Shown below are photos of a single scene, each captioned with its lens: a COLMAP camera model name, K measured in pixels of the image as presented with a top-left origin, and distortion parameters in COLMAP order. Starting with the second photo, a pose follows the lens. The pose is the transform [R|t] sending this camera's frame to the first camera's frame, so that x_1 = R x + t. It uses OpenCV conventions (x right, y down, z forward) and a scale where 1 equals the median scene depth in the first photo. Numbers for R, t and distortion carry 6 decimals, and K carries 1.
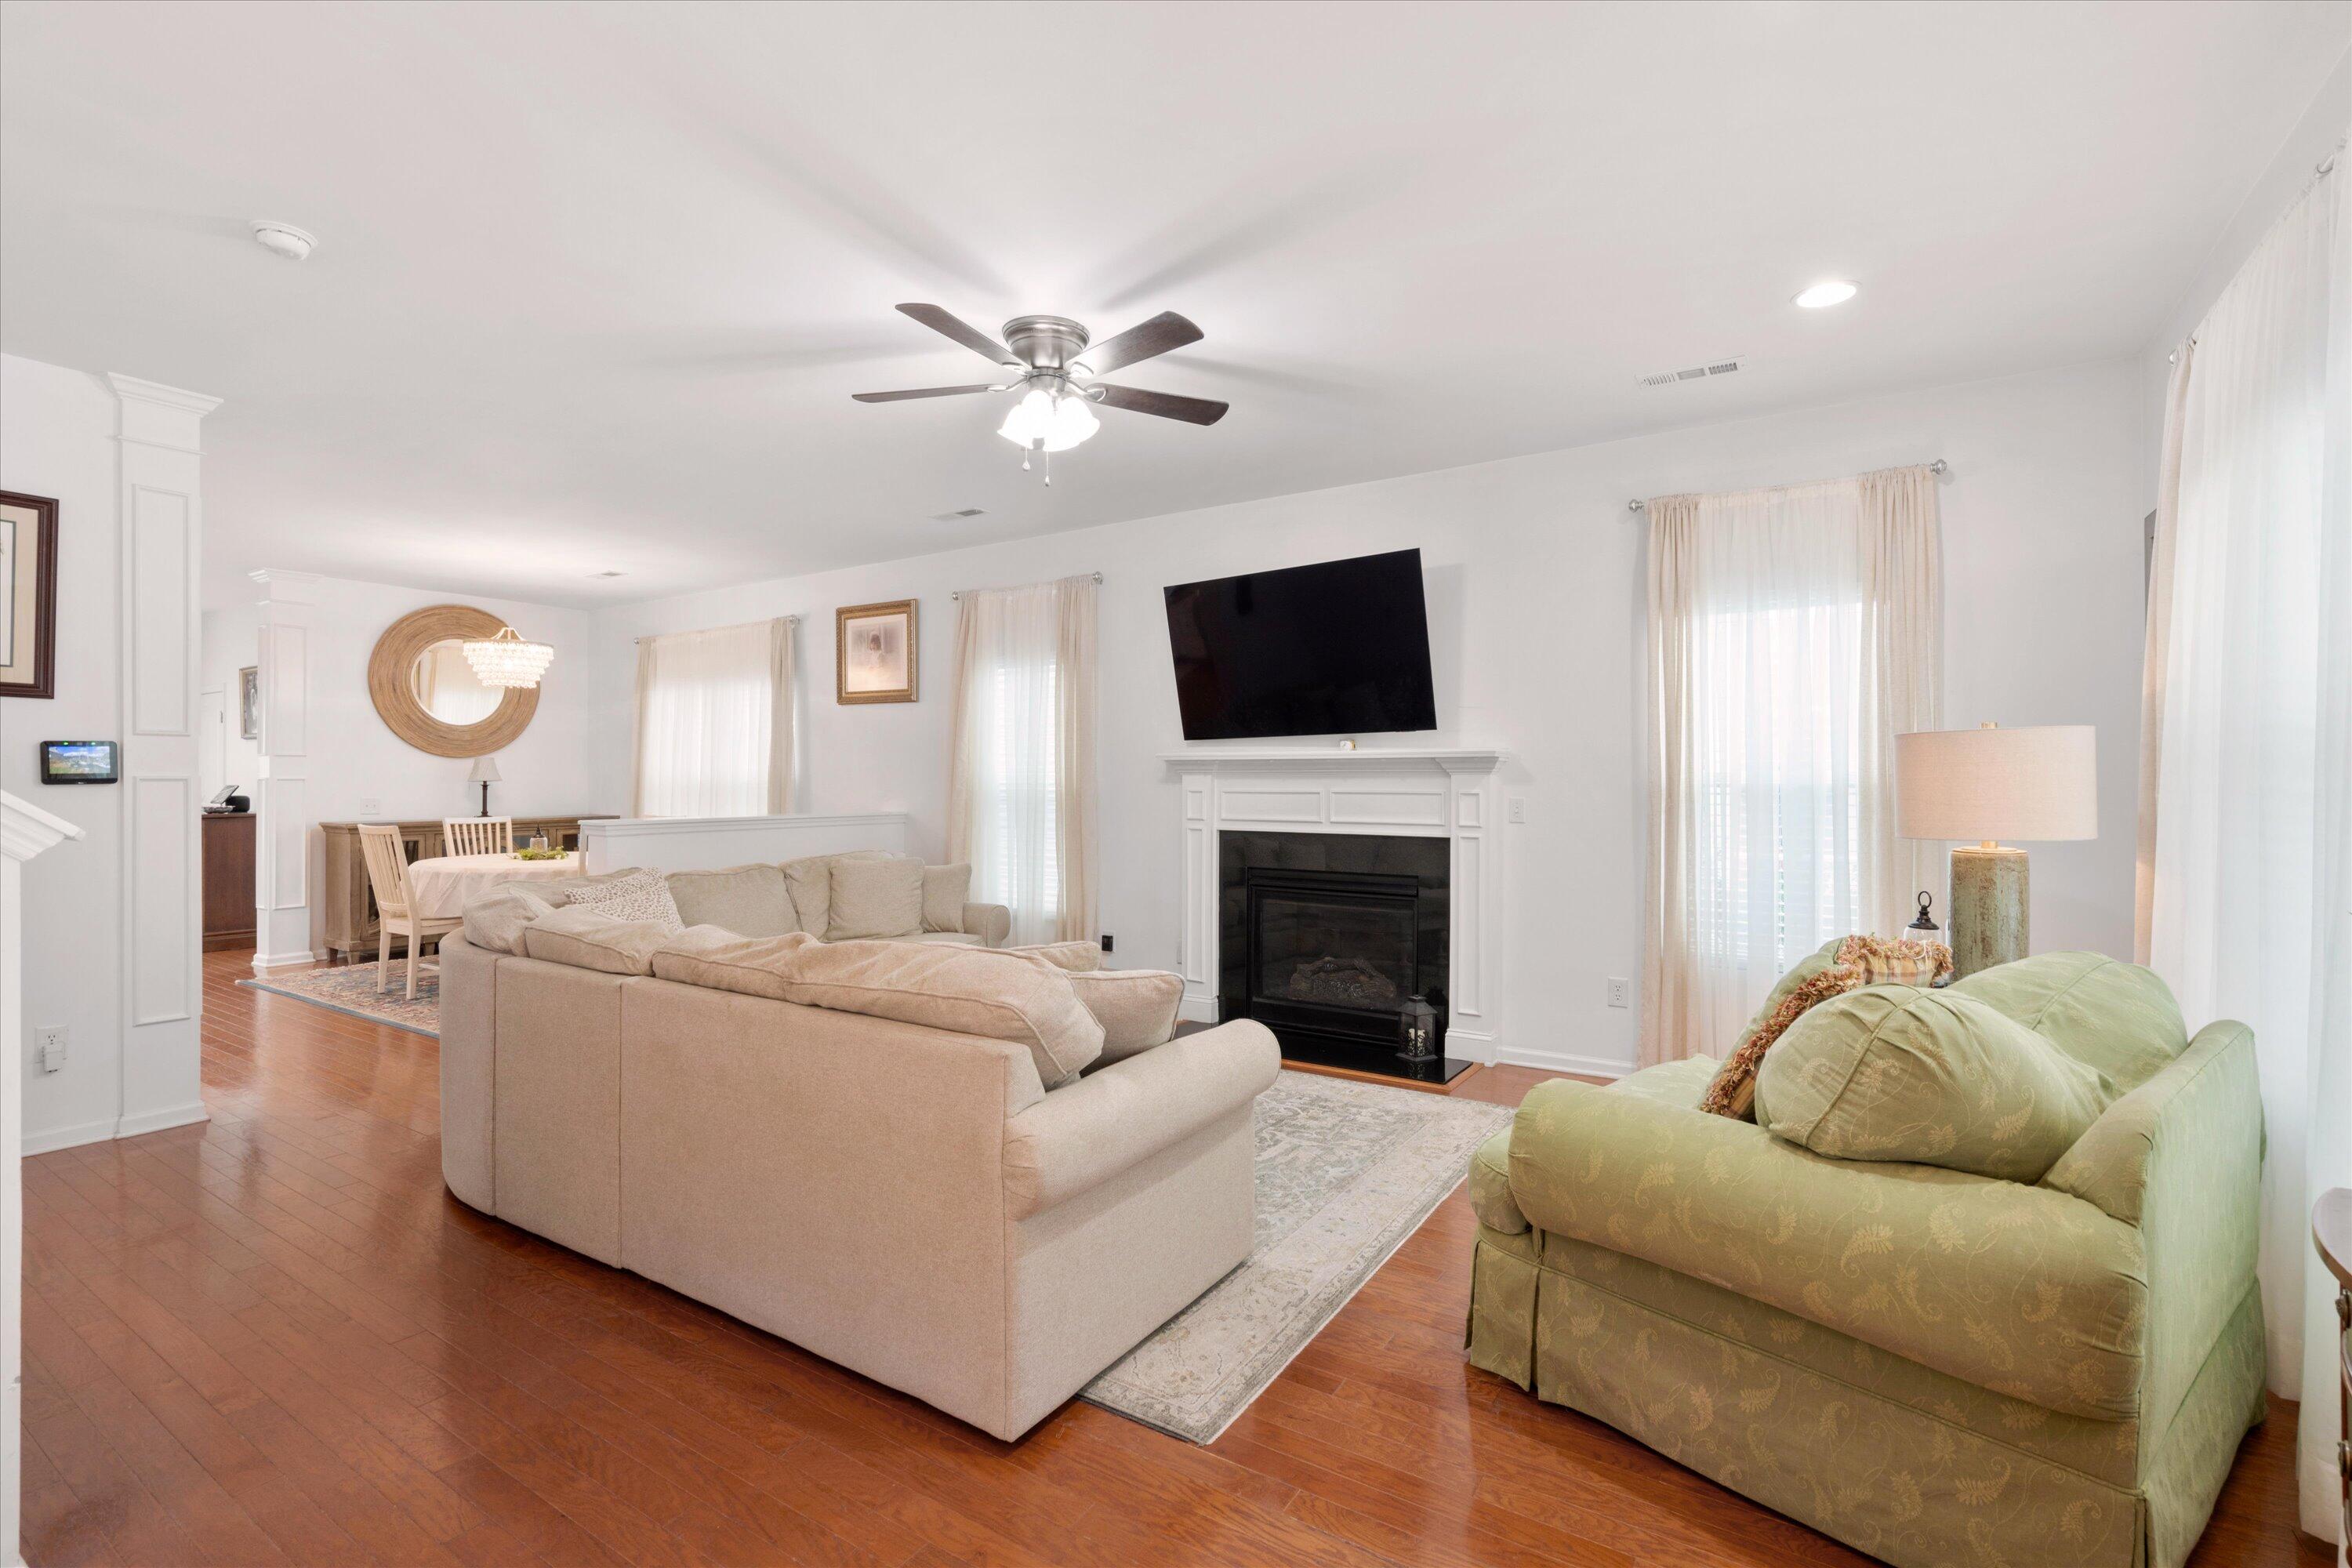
lens RADIAL K [[1064.2, 0, 1173.6], [0, 1064.2, 773.4], [0, 0, 1]] dist [0.001901, 0.001222]
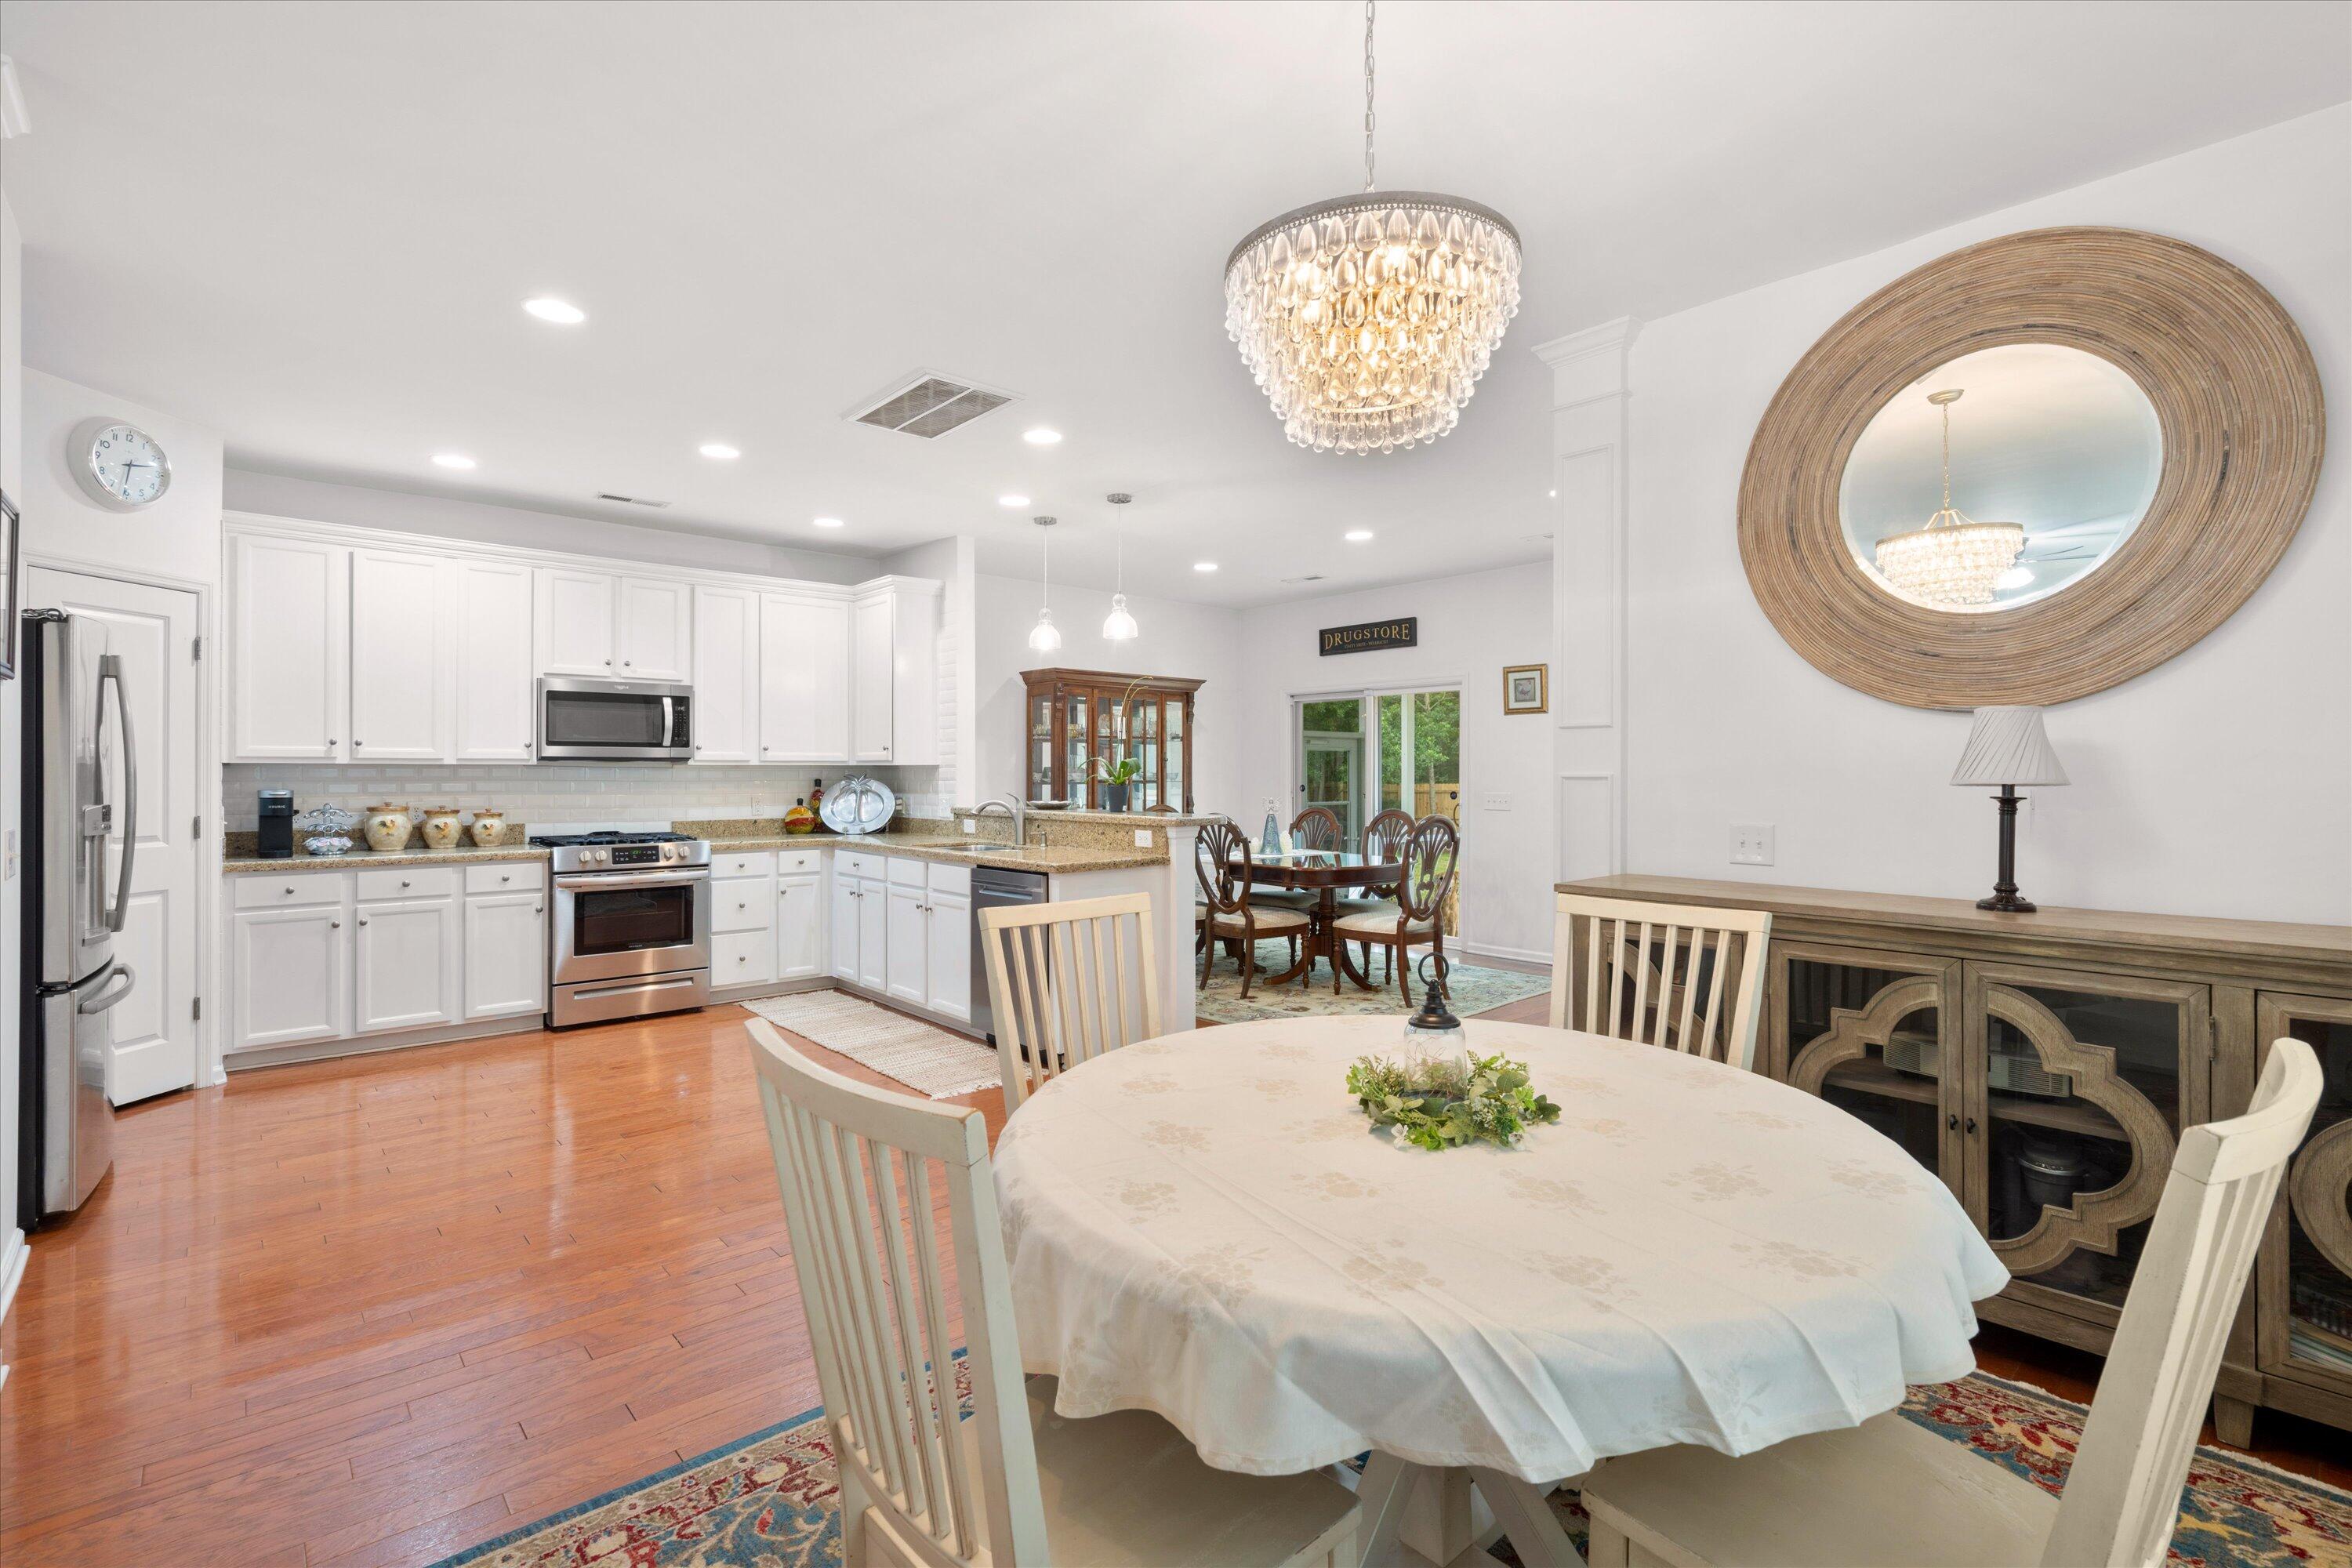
lens RADIAL K [[1064.2, 0, 1173.6], [0, 1064.2, 773.4], [0, 0, 1]] dist [0.001901, 0.001222]
pose [[-0.268846, -0.001223, -0.963182, -0.493985], [-0.000743, 0.999999, -0.001062, 0.007891], [0.963183, 0.000430, -0.268847, 1.456680]]
